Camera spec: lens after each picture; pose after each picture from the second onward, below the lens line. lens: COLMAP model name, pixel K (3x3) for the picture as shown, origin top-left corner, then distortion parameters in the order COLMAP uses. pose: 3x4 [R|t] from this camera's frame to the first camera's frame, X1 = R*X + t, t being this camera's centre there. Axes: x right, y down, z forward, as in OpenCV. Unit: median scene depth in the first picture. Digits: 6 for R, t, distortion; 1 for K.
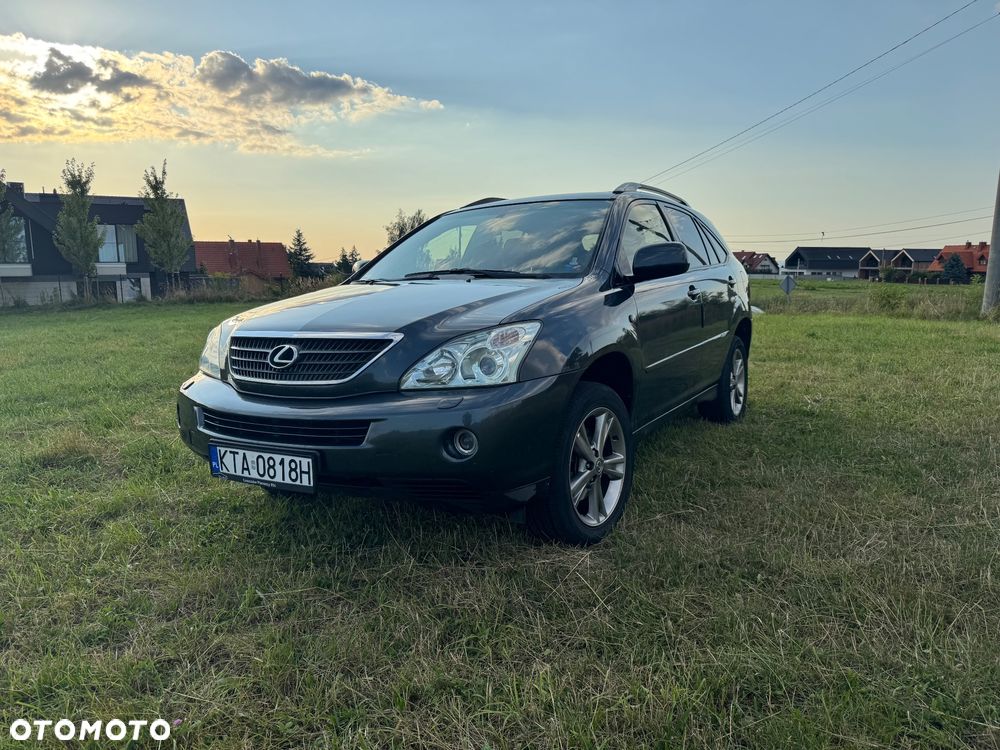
lens RADIAL K [[731.5, 0, 500.0], [0, 731.5, 375.0], [0, 0, 1]] dist [0.028055, -0.036974]
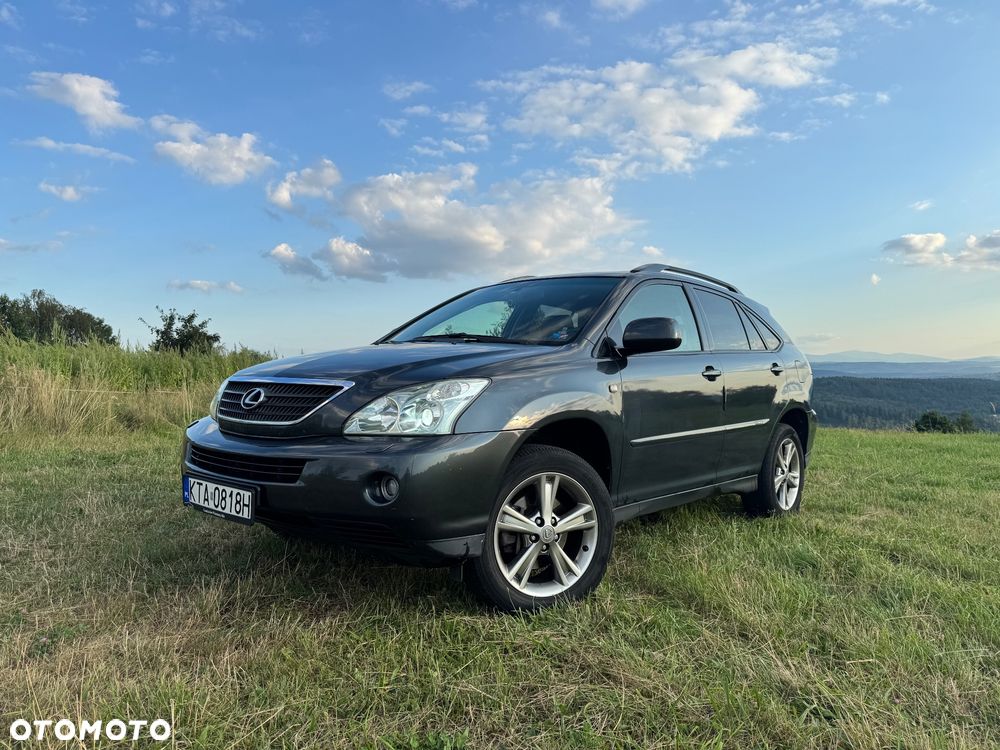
lens RADIAL K [[709.4, 0, 500.0], [0, 709.4, 375.0], [0, 0, 1]] dist [0.046873, -0.040843]
pose [[0.979921, 0.052437, -0.192368, 0.267839], [-0.076234, 0.990027, -0.118466, 0.038238], [0.184238, 0.130753, 0.974146, 0.032628]]
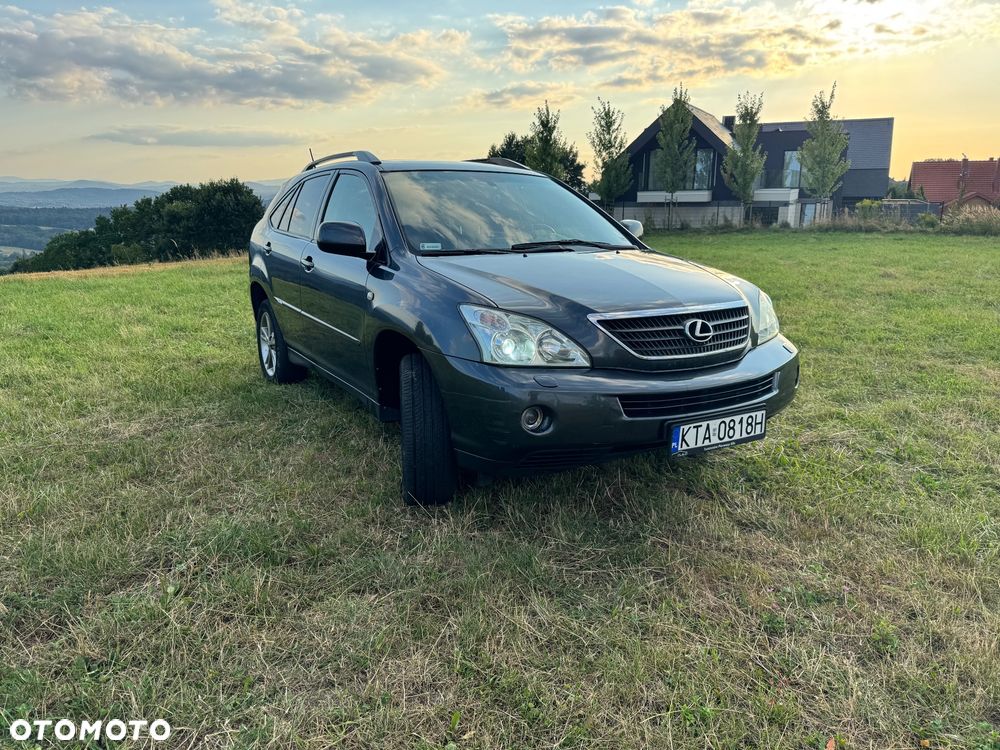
lens RADIAL K [[709.4, 0, 500.0], [0, 709.4, 375.0], [0, 0, 1]] dist [0.046873, -0.040843]
pose [[0.506716, -0.164223, 0.846327, -1.362183], [0.091153, 0.986392, 0.136826, -0.132799], [-0.857281, 0.007813, 0.514790, 0.720290]]
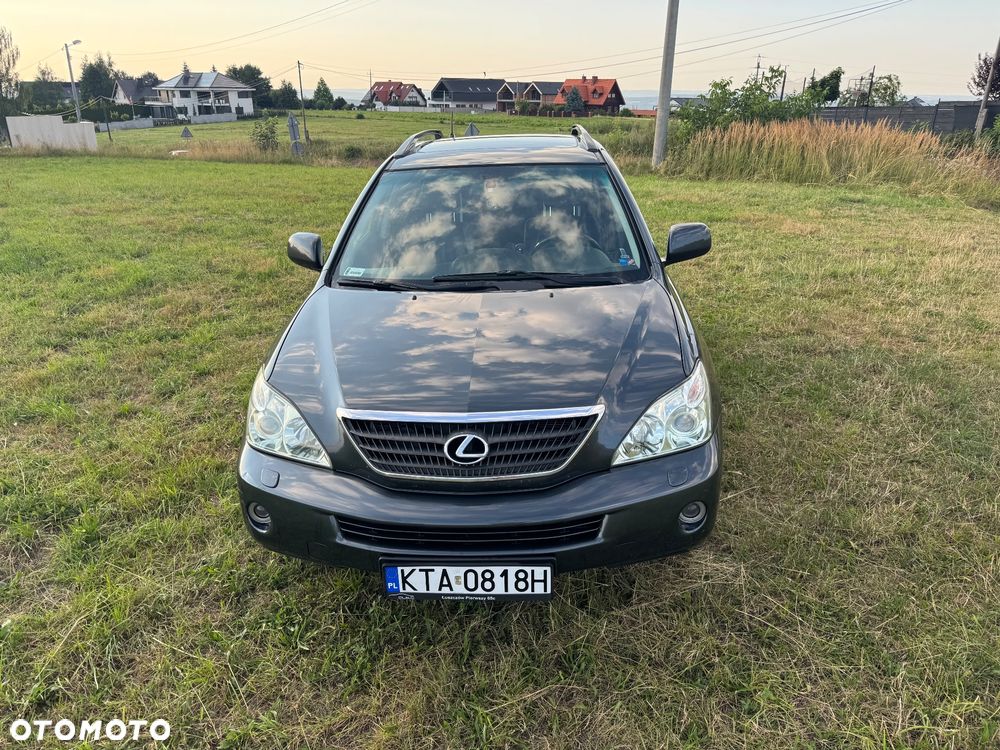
lens RADIAL K [[731.5, 0, 500.0], [0, 731.5, 375.0], [0, 0, 1]] dist [0.028055, -0.036974]
pose [[0.889294, -0.157061, 0.429520, -0.615854], [0.058053, 0.970350, 0.234630, -0.304644], [-0.453636, -0.183721, 0.872044, 0.272127]]
